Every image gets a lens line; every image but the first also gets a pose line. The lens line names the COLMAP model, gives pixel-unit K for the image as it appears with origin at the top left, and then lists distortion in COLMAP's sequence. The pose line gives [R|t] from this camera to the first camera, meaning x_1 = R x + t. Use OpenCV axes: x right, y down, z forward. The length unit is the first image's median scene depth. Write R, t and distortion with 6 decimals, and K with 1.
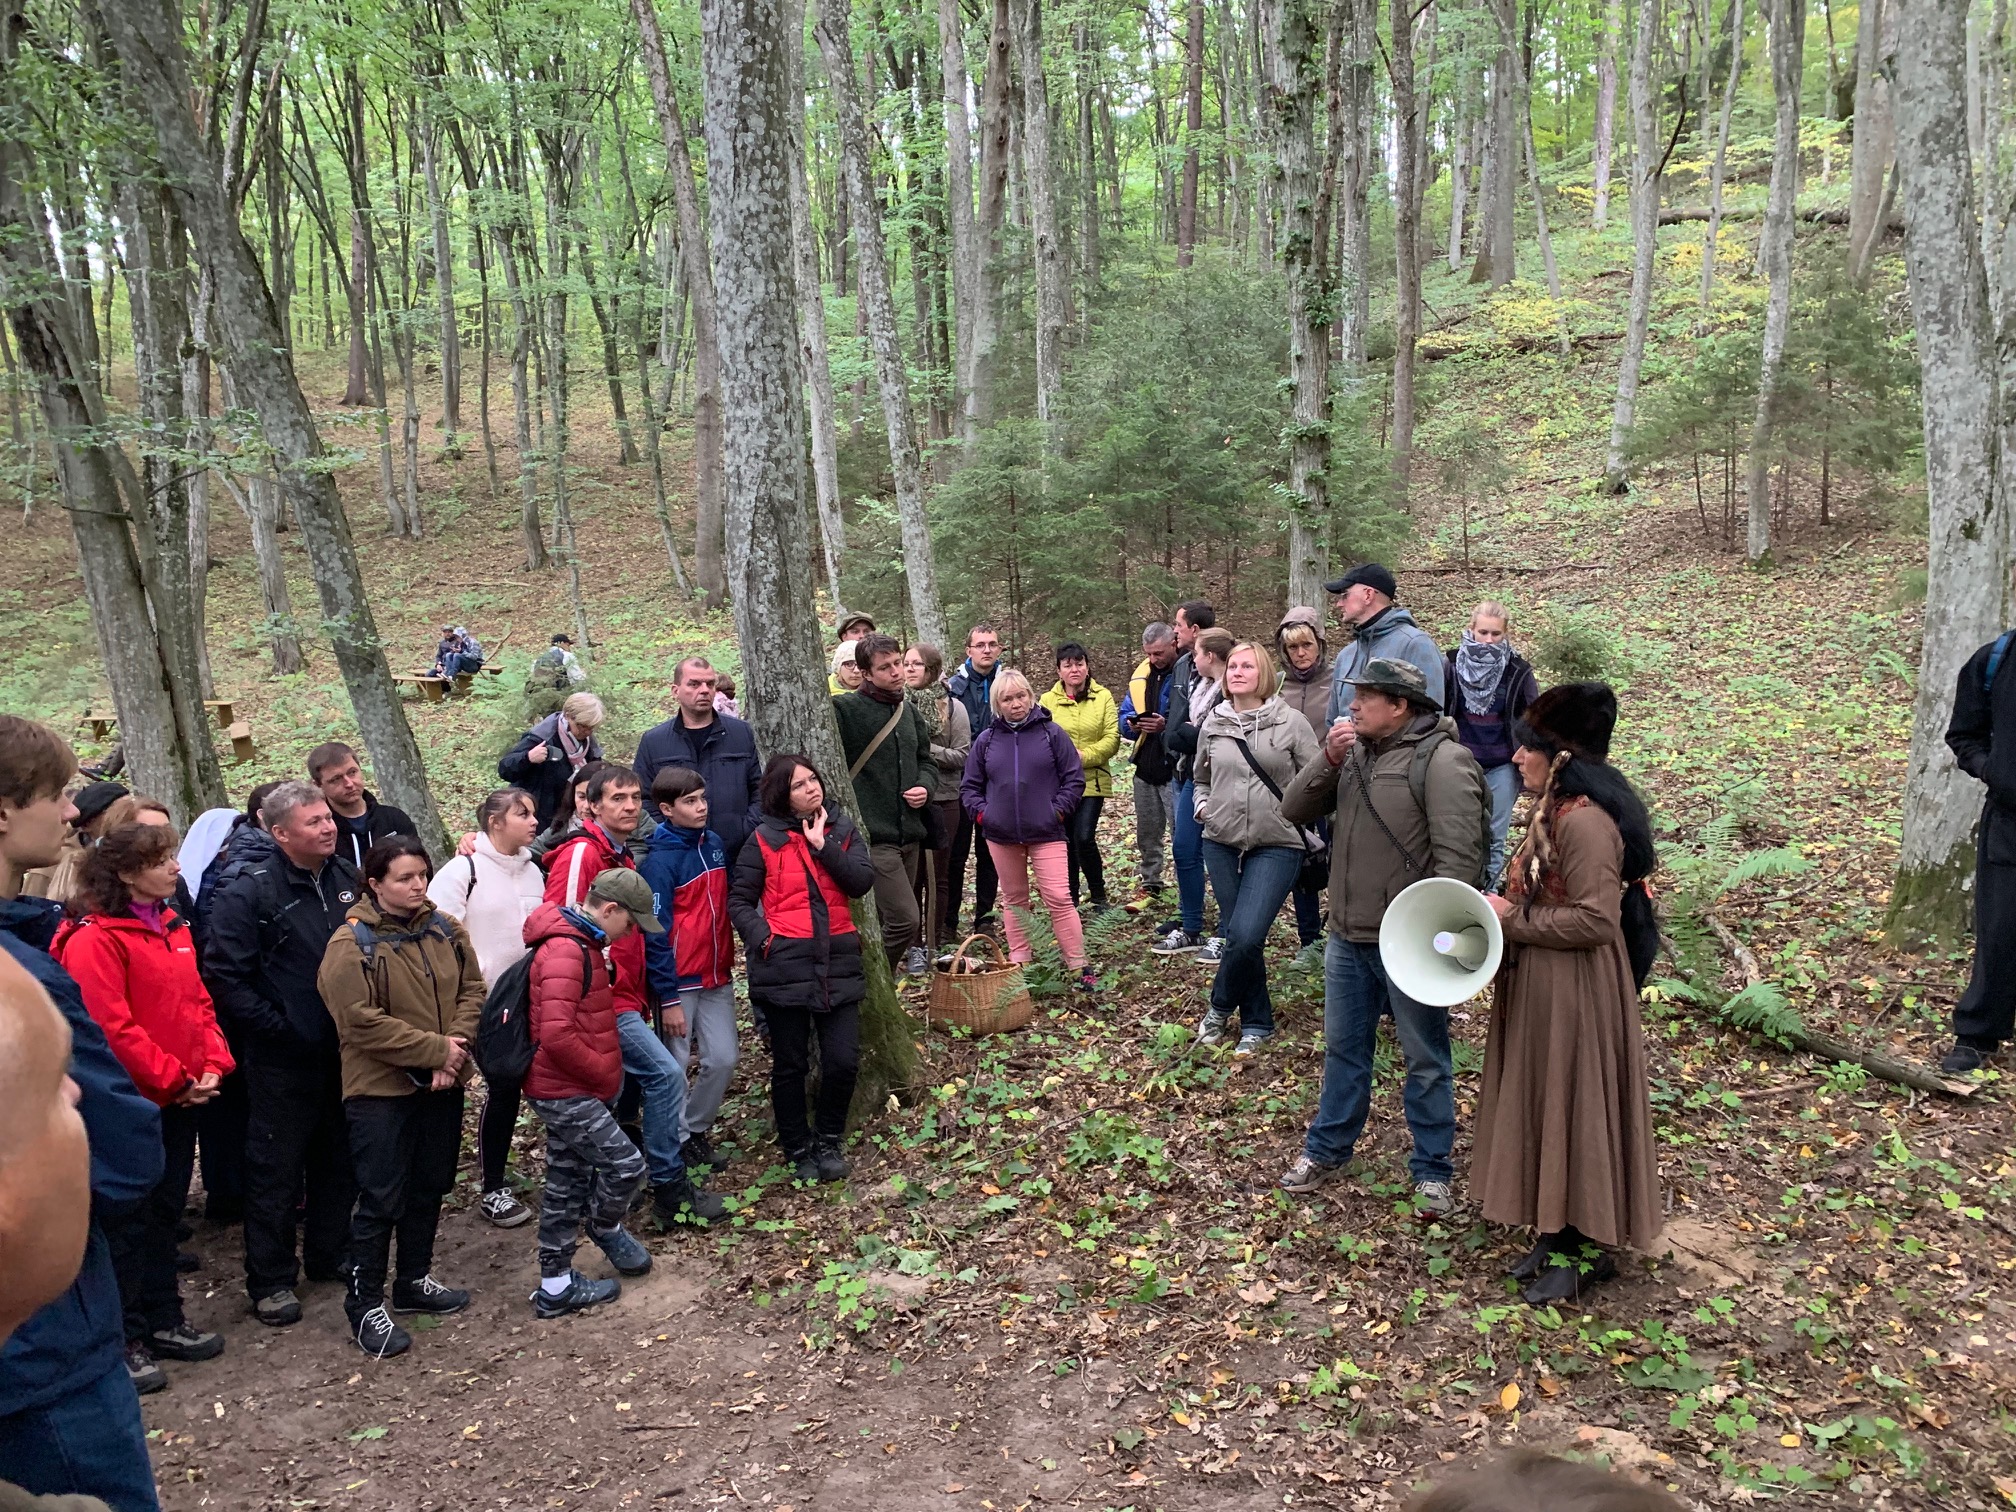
lens RADIAL K [[1492.7, 0, 956.2], [0, 1492.7, 755.4], [0, 0, 1]] dist [0.059217, -0.206924]
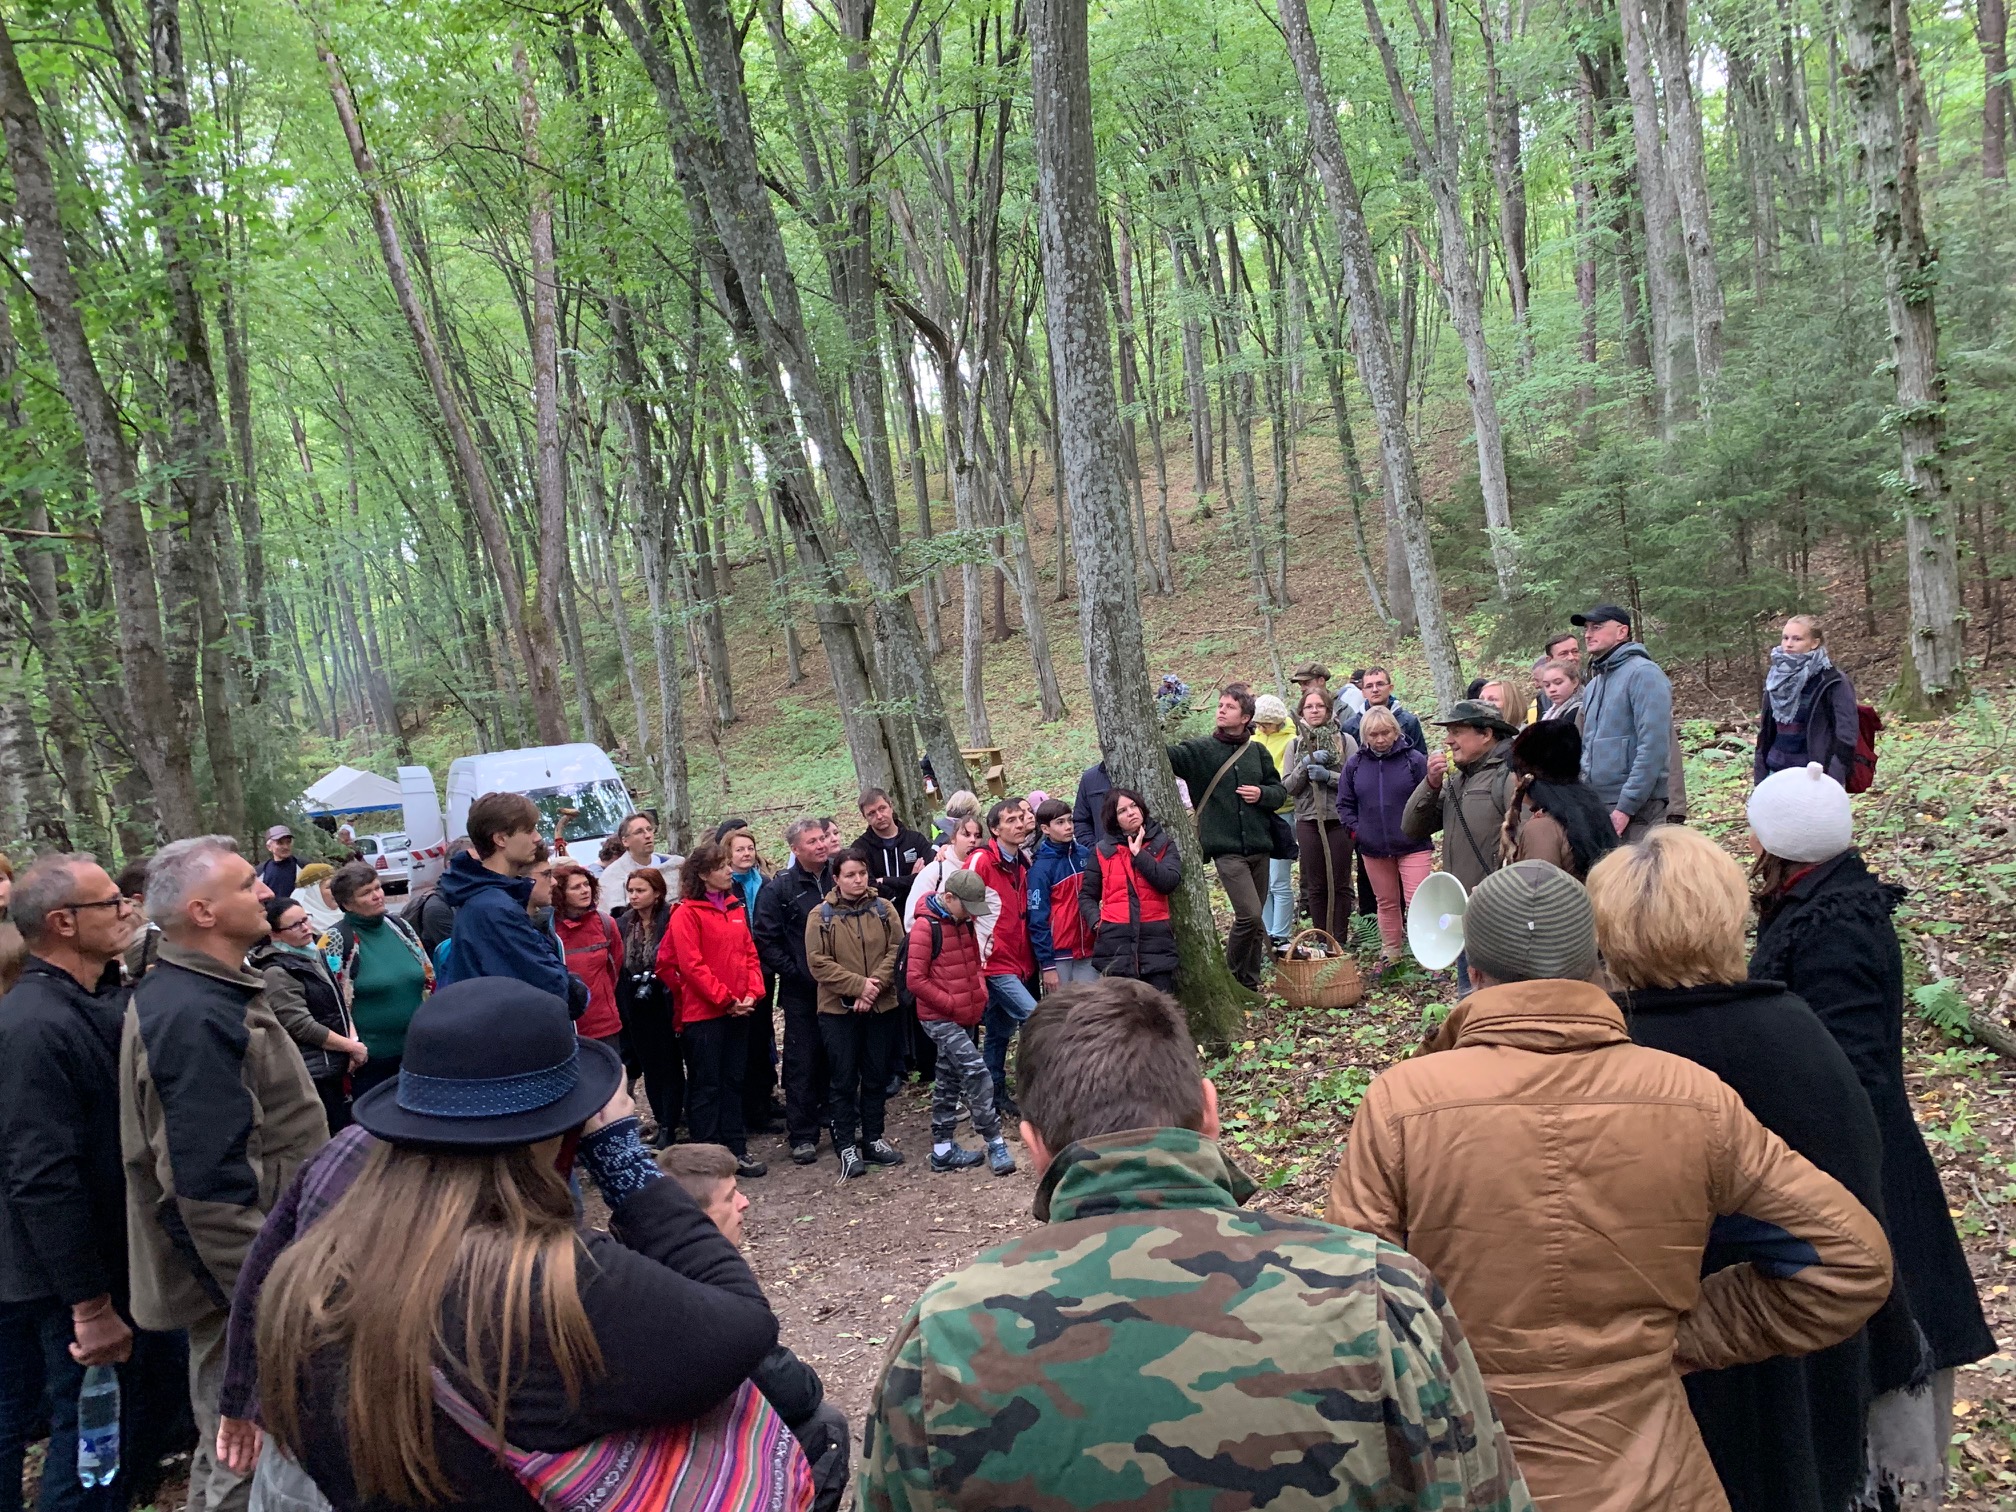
lens RADIAL K [[1536.0, 0, 1008.0], [0, 1536.0, 756.0], [0, 0, 1]] dist [0.056831, -0.134717]
pose [[0.860807, -0.041513, -0.507236, 0.509392], [0.034662, 0.999136, -0.022947, -0.001589], [0.507750, 0.002171, 0.861502, -0.258772]]
